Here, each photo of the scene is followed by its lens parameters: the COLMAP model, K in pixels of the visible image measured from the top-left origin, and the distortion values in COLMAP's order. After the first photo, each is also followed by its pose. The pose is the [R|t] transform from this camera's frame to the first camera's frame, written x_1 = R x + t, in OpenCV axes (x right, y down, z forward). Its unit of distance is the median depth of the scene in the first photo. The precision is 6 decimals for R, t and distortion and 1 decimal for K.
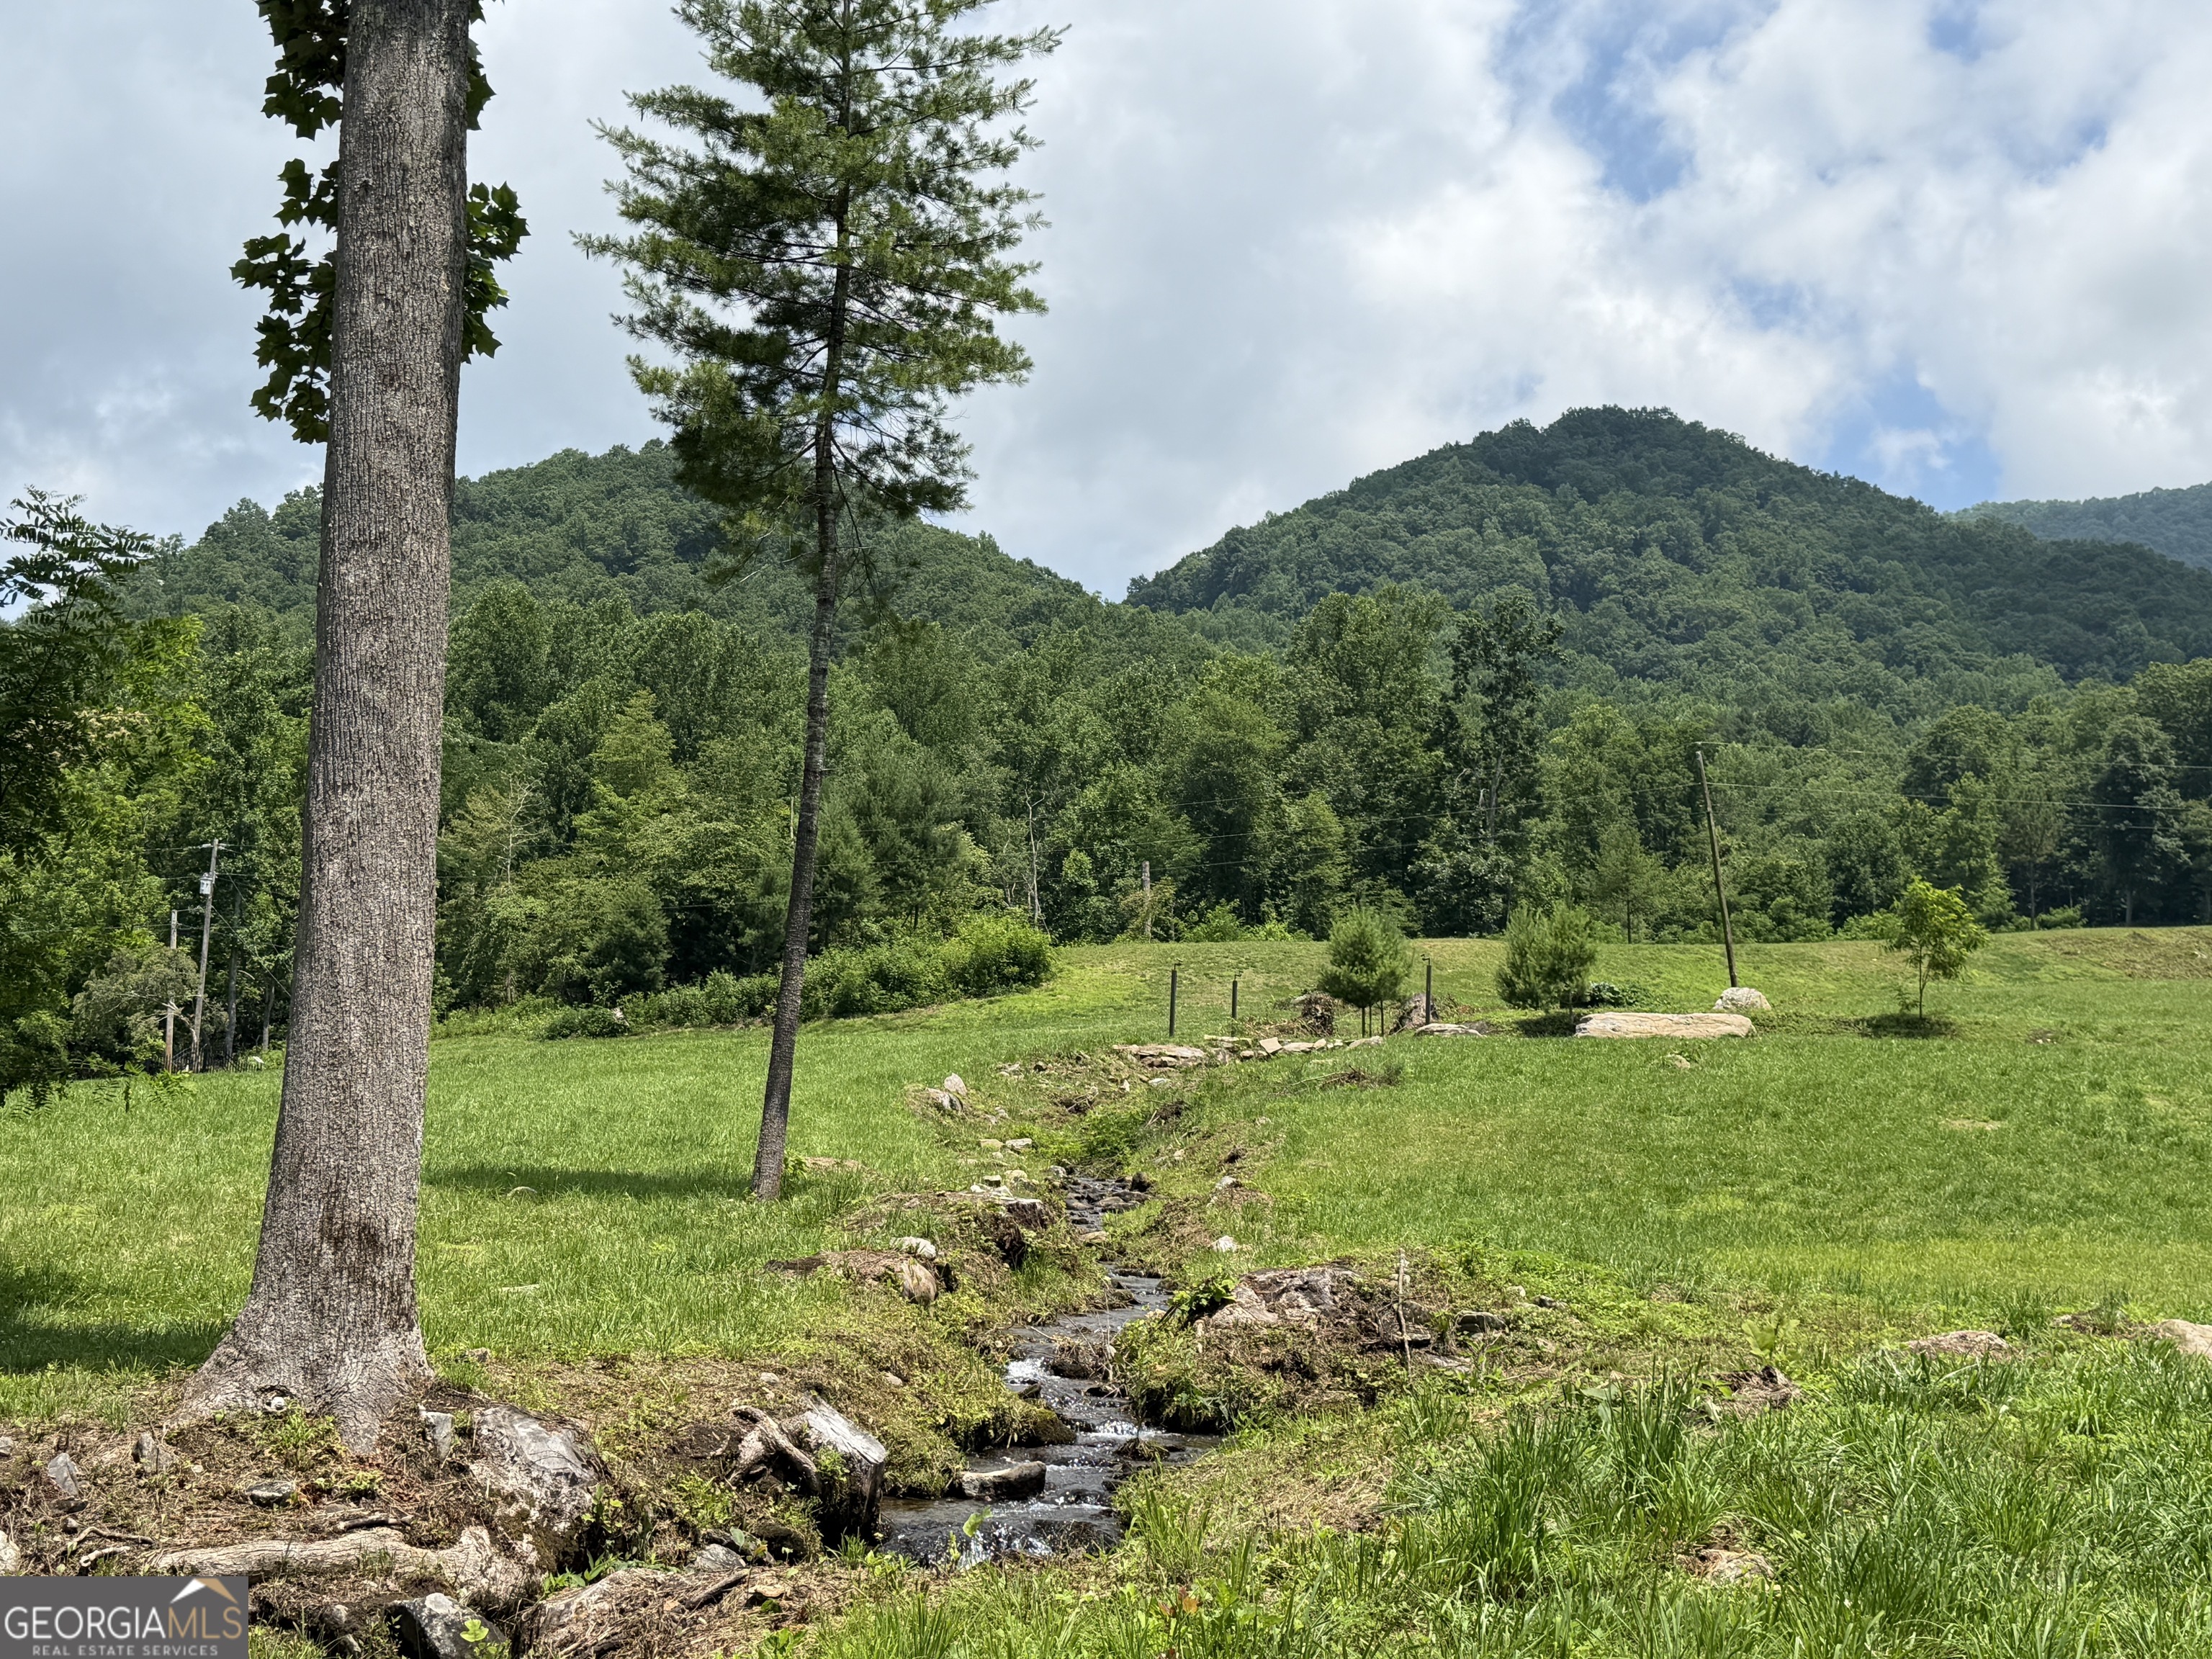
lens RADIAL K [[2713.0, 0, 1106.0], [0, 2713.0, 829.5], [0, 0, 1]] dist [0.124877, -0.000085]
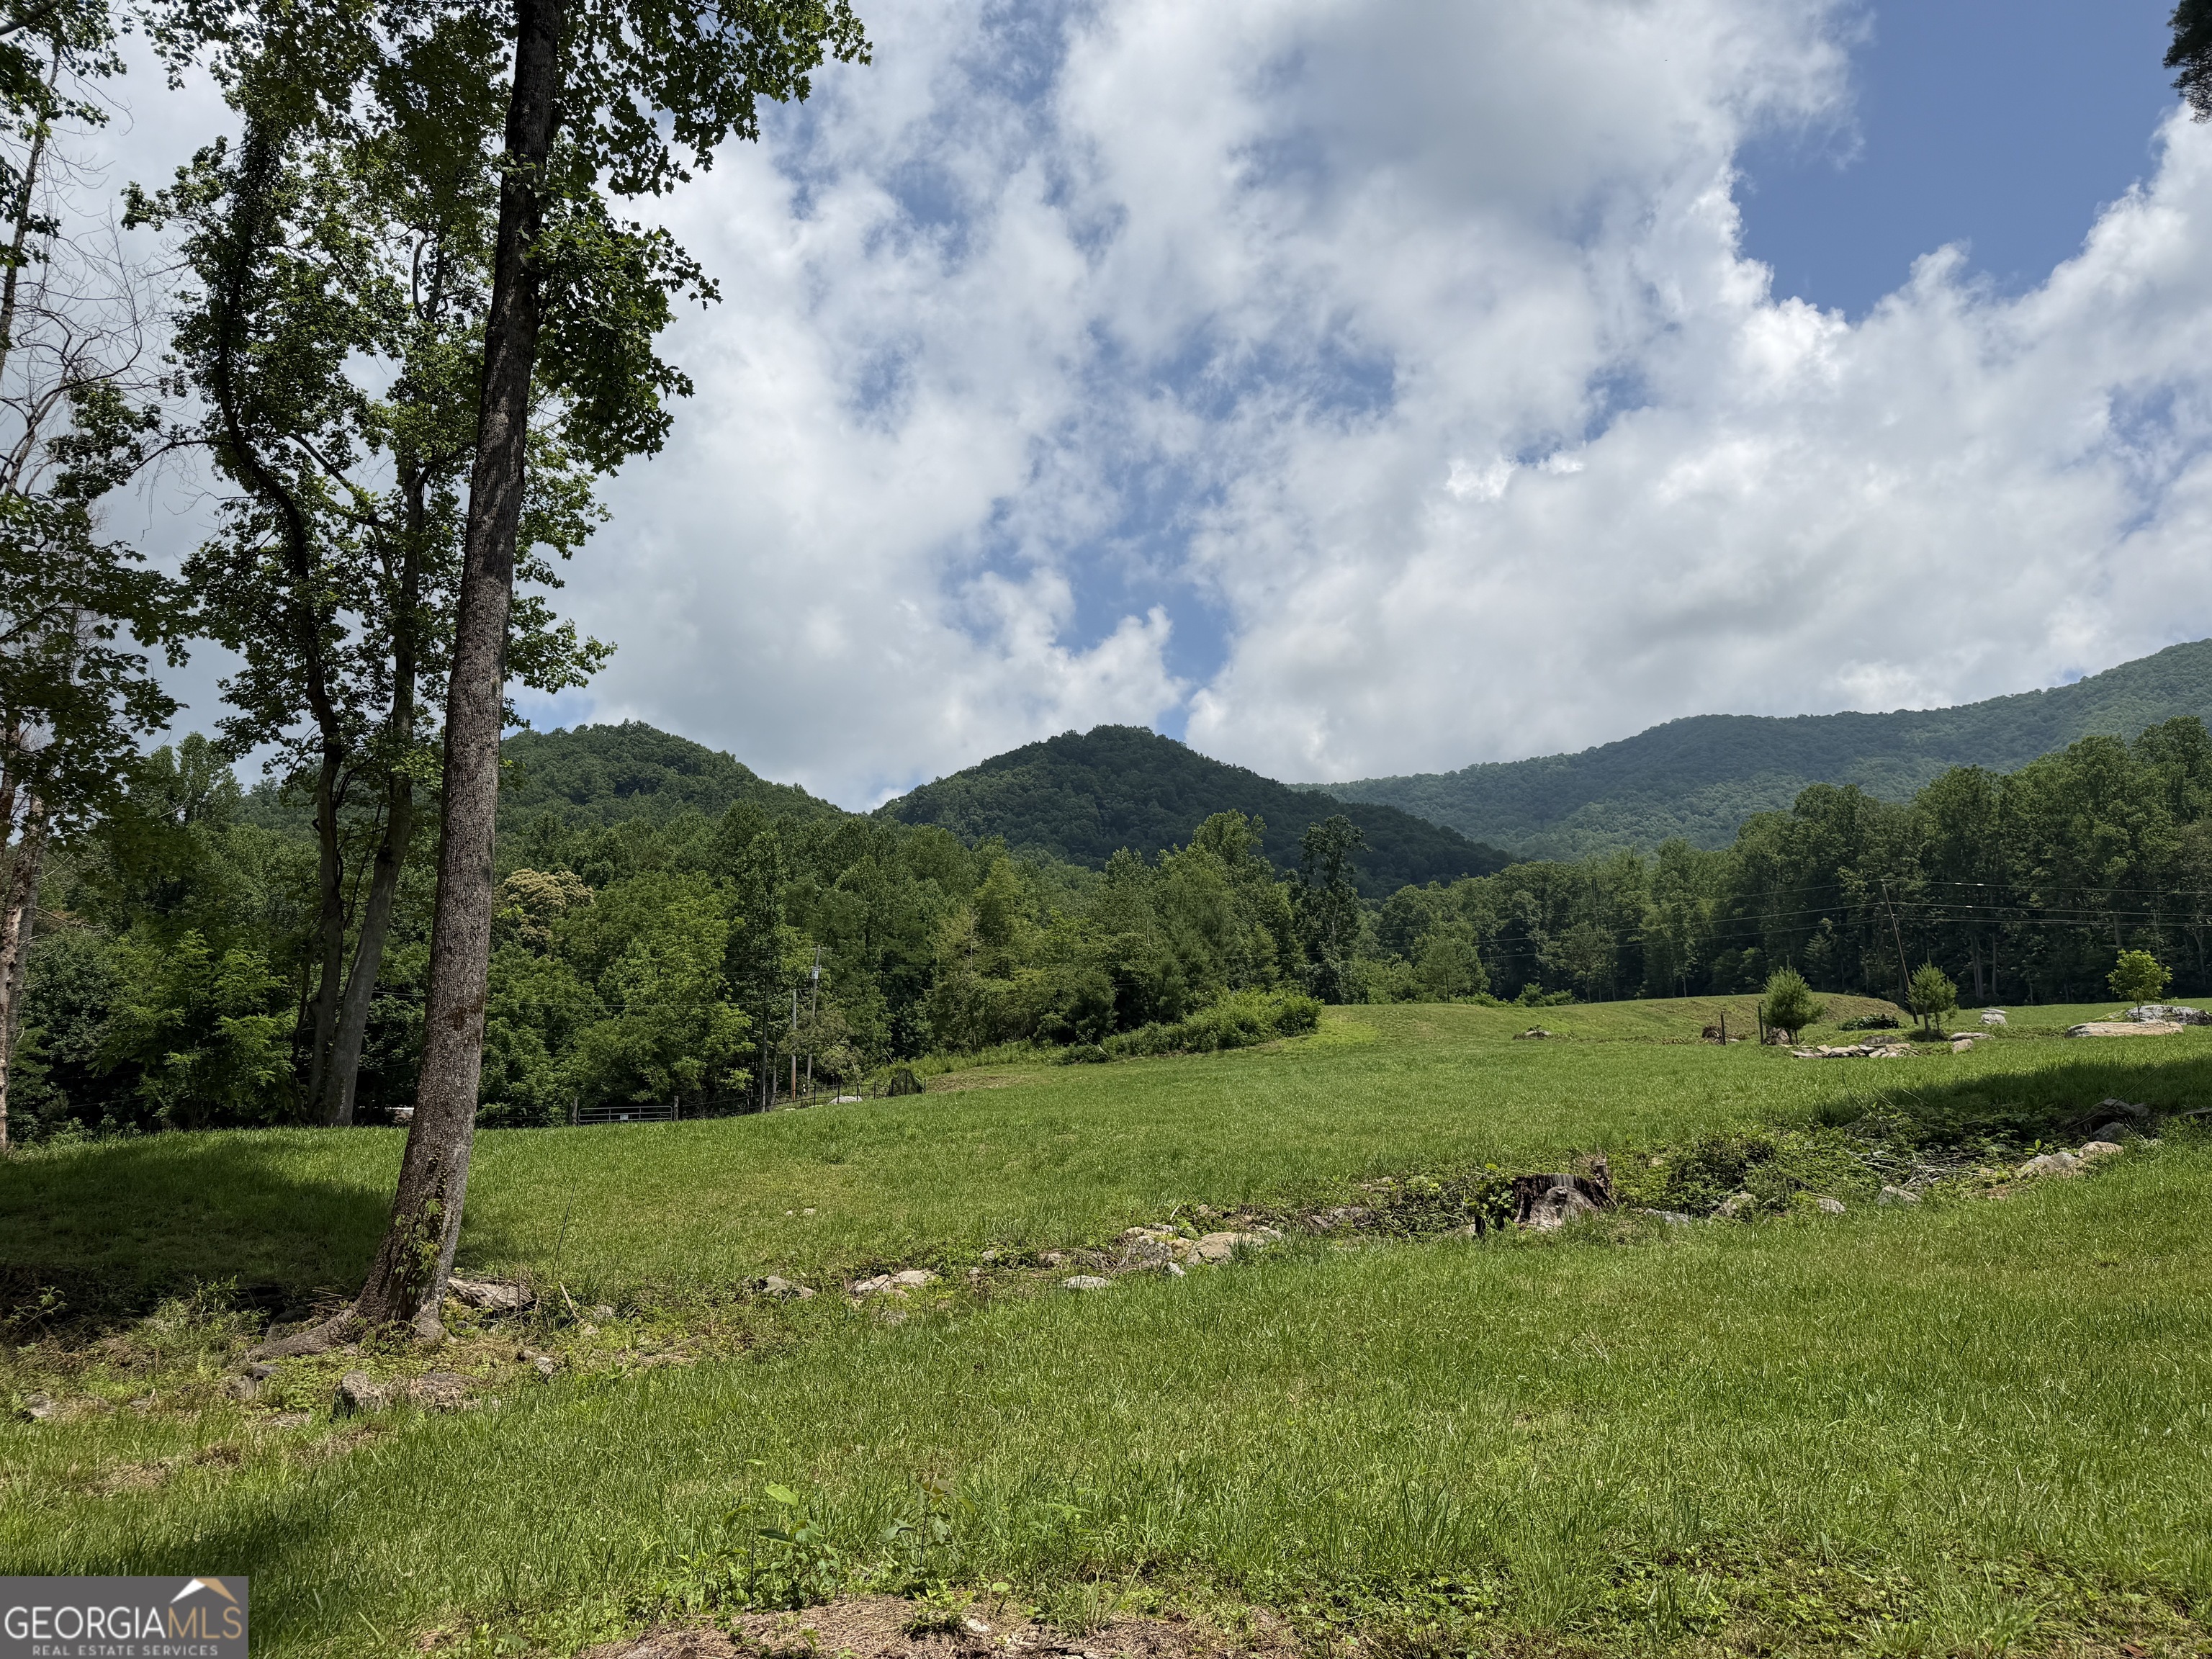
lens RADIAL K [[1524.9, 0, 1106.0], [0, 1524.9, 829.5], [0, 0, 1]] dist [0.181688, -0.319011]
pose [[0.975964, 0.013911, 0.217488, -0.356518], [0.004589, 0.996428, -0.084324, 0.012855], [-0.217884, 0.083295, 0.972414, 0.081973]]
